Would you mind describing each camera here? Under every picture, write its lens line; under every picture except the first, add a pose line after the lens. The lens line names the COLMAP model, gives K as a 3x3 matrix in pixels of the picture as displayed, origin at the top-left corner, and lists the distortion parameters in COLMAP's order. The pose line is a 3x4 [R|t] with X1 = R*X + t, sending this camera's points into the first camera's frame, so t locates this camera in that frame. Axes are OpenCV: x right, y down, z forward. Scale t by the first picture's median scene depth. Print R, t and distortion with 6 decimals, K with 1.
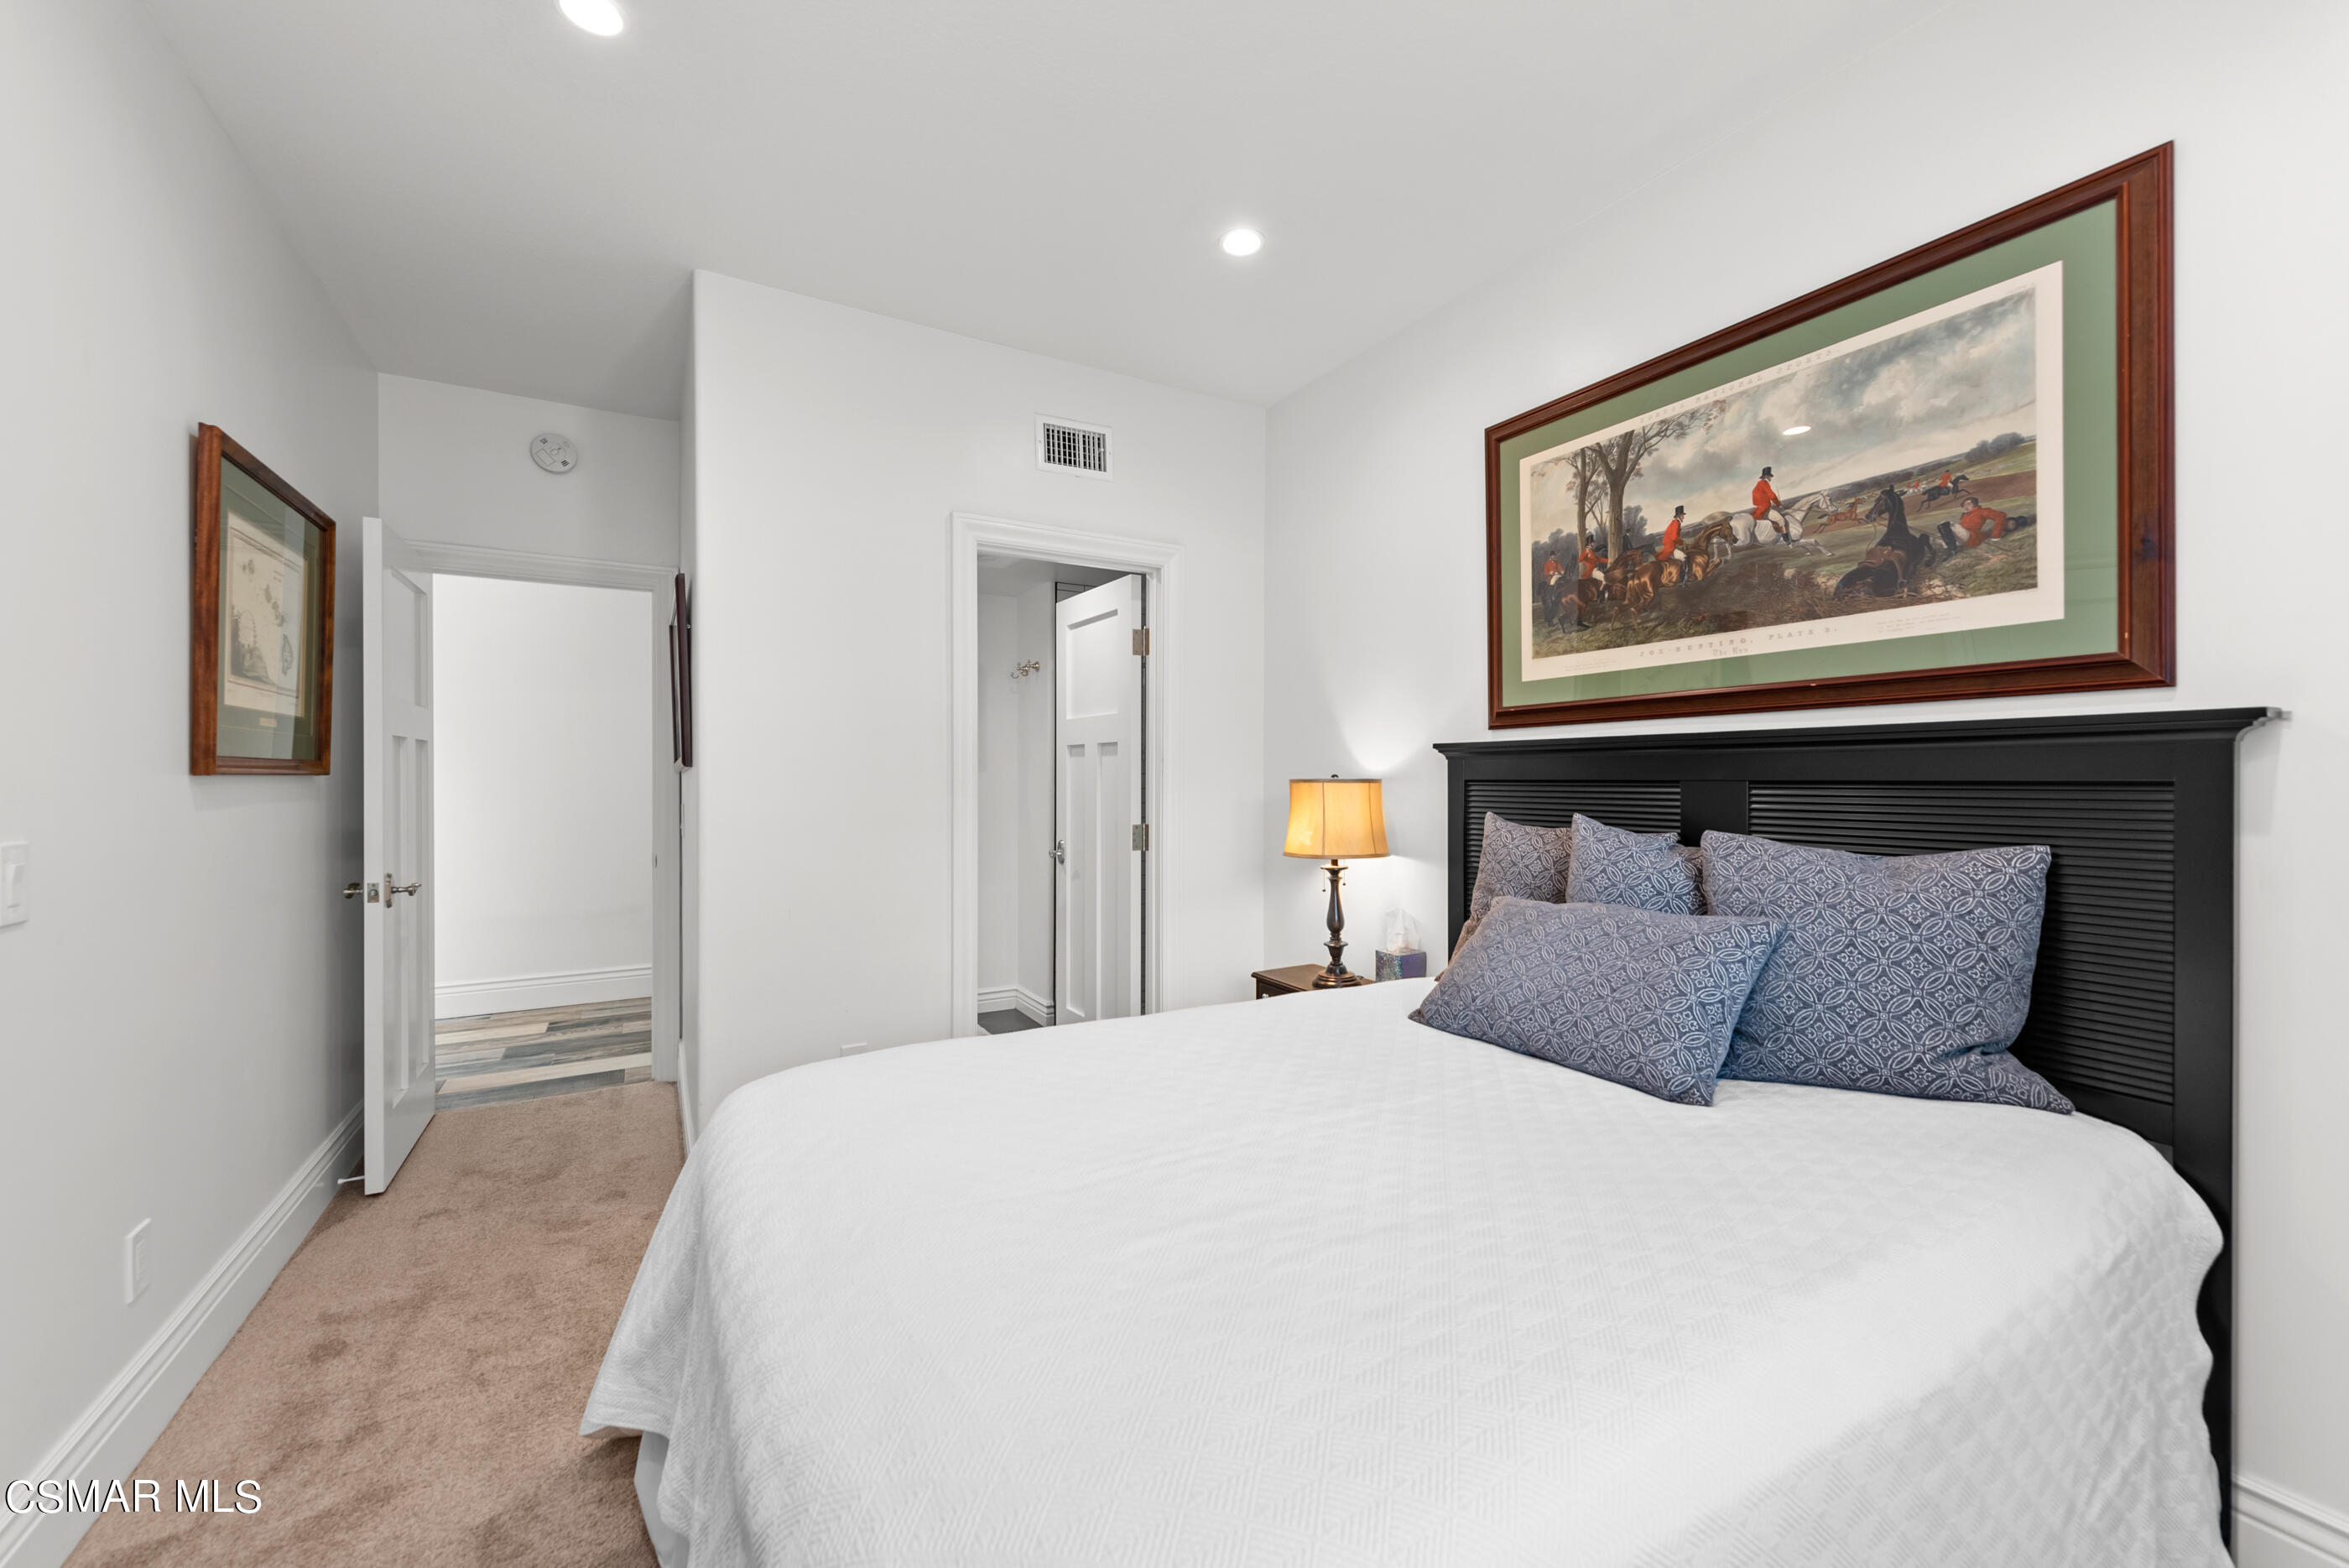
lens RADIAL K [[930.2, 0, 1175.8], [0, 930.2, 776.2], [0, 0, 1]] dist [0.002418, -0.000475]
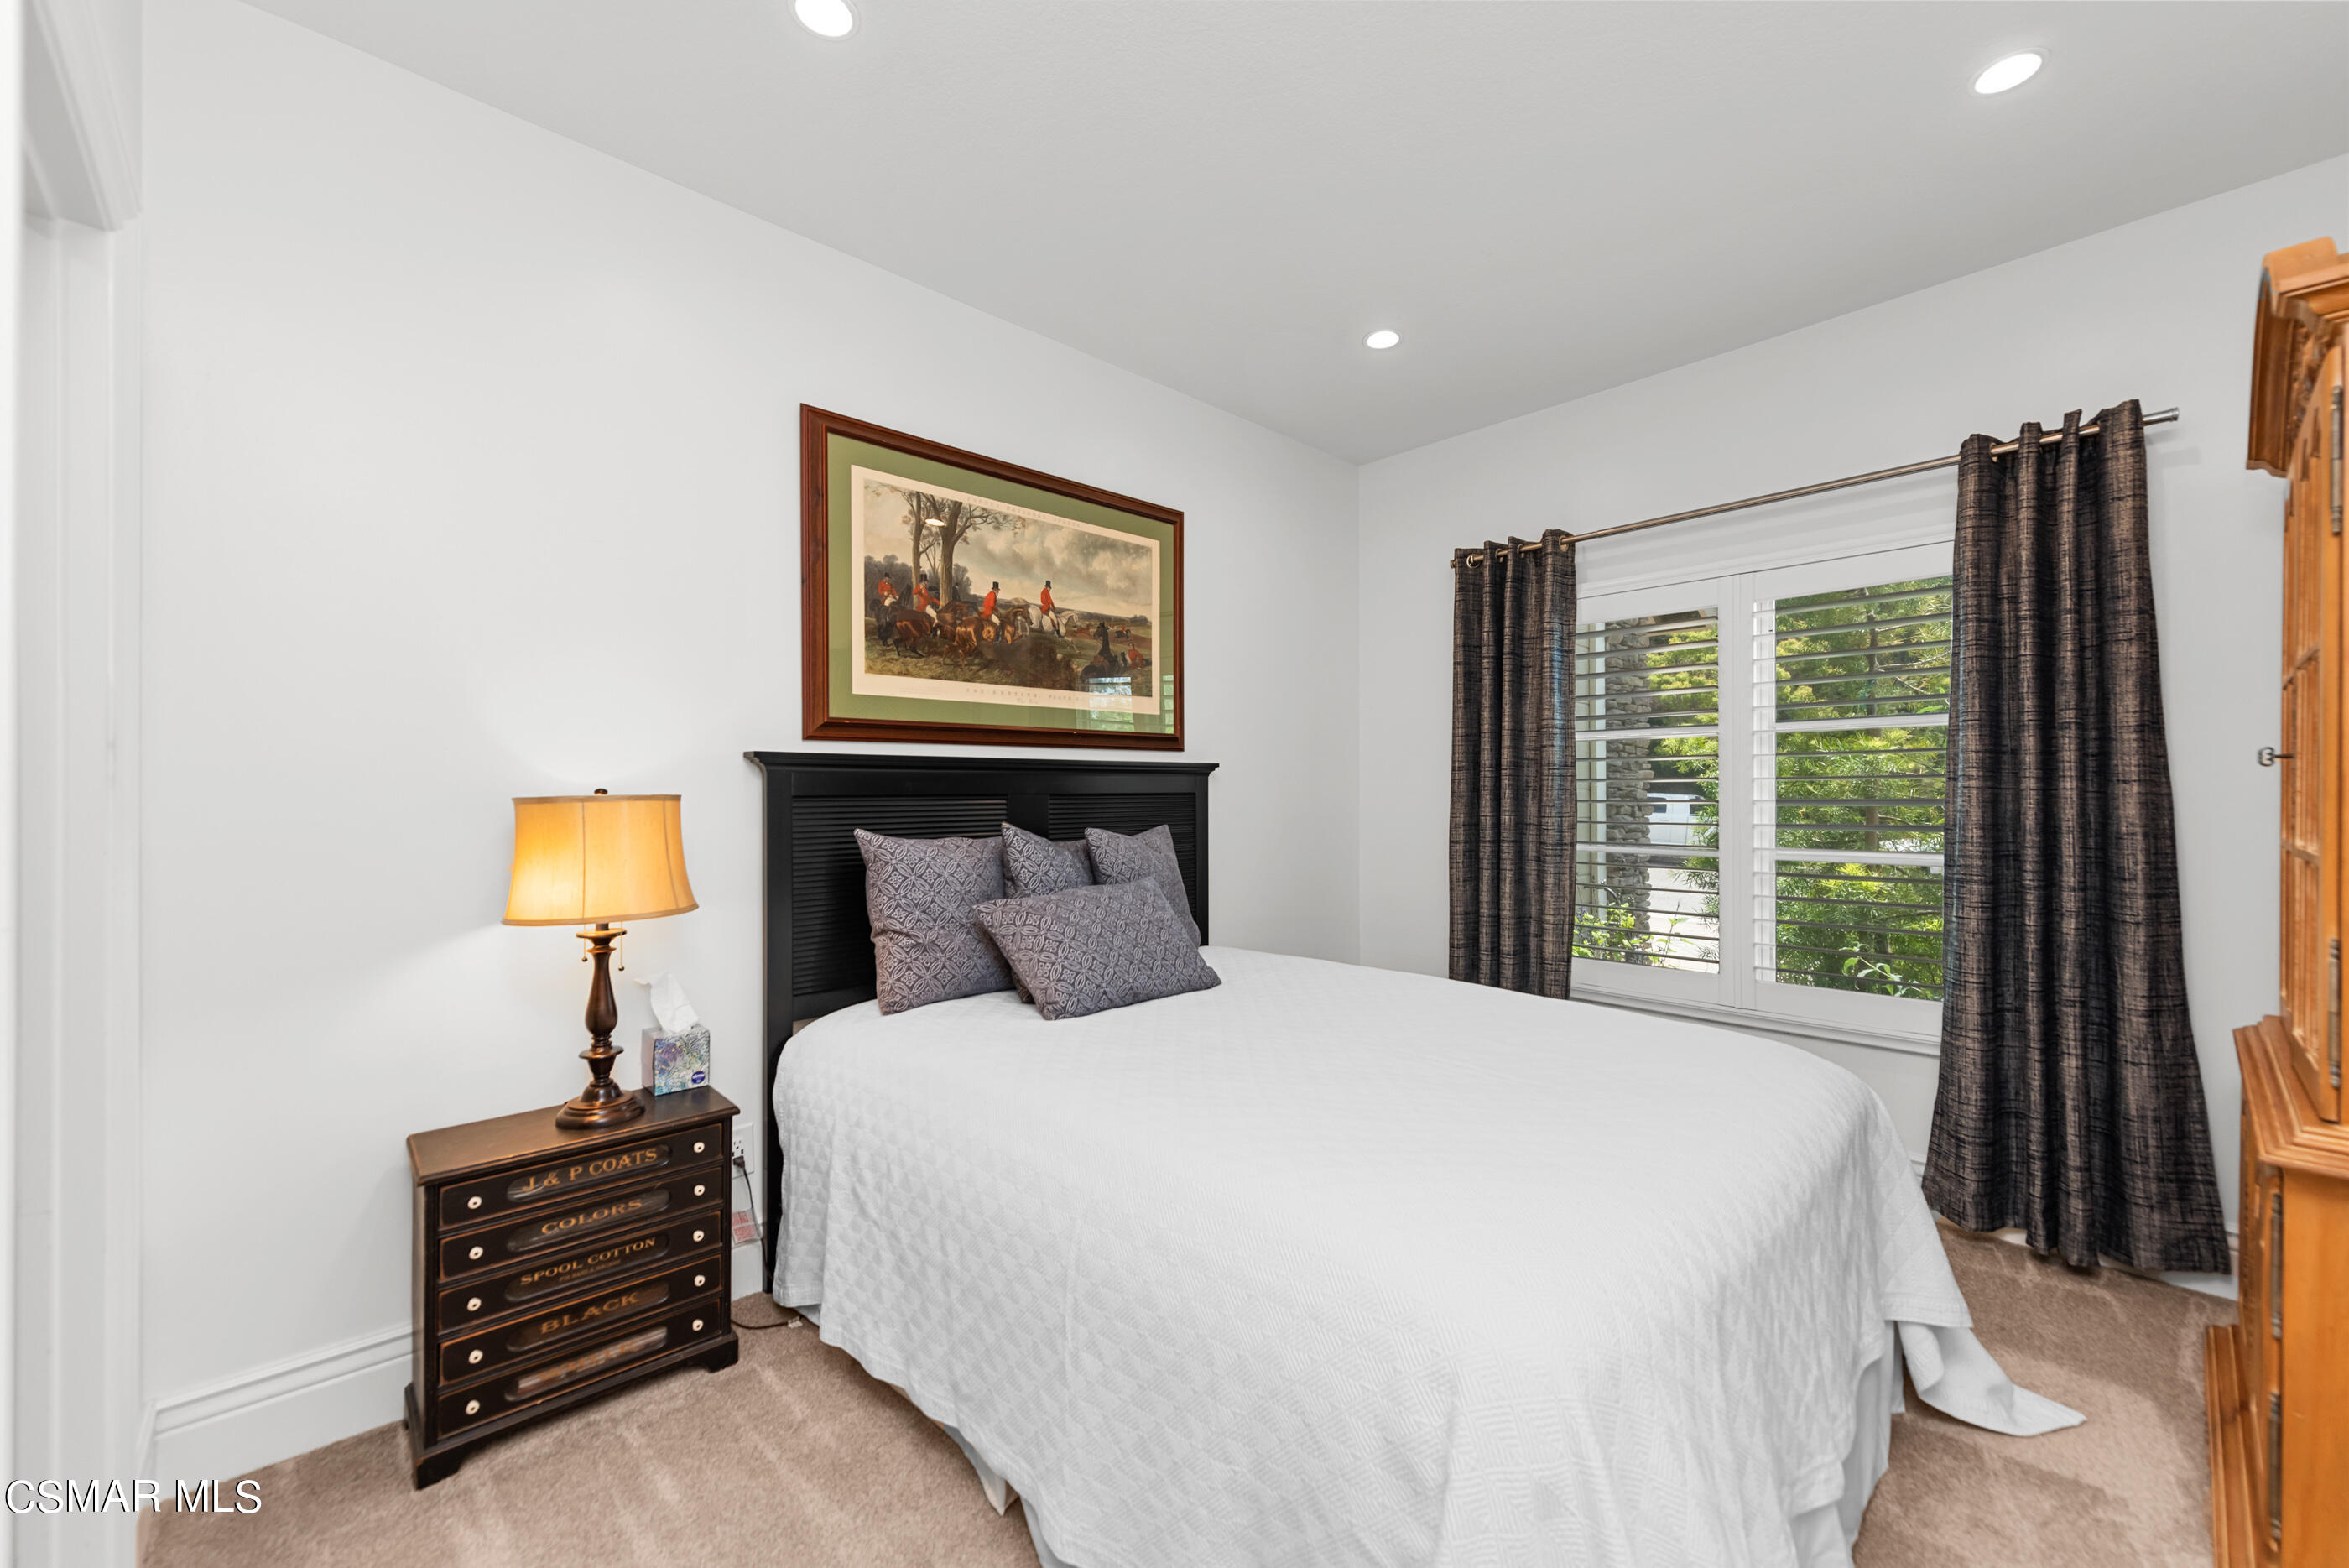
lens RADIAL K [[930.2, 0, 1174.7], [0, 930.2, 788.8], [0, 0, 1]] dist [0.002418, -0.000475]
pose [[-0.252677, -0.002824, 0.967547, -0.771471], [-0.001368, 0.999996, 0.002561, -0.006513], [-0.967550, -0.000677, -0.252680, 1.085196]]
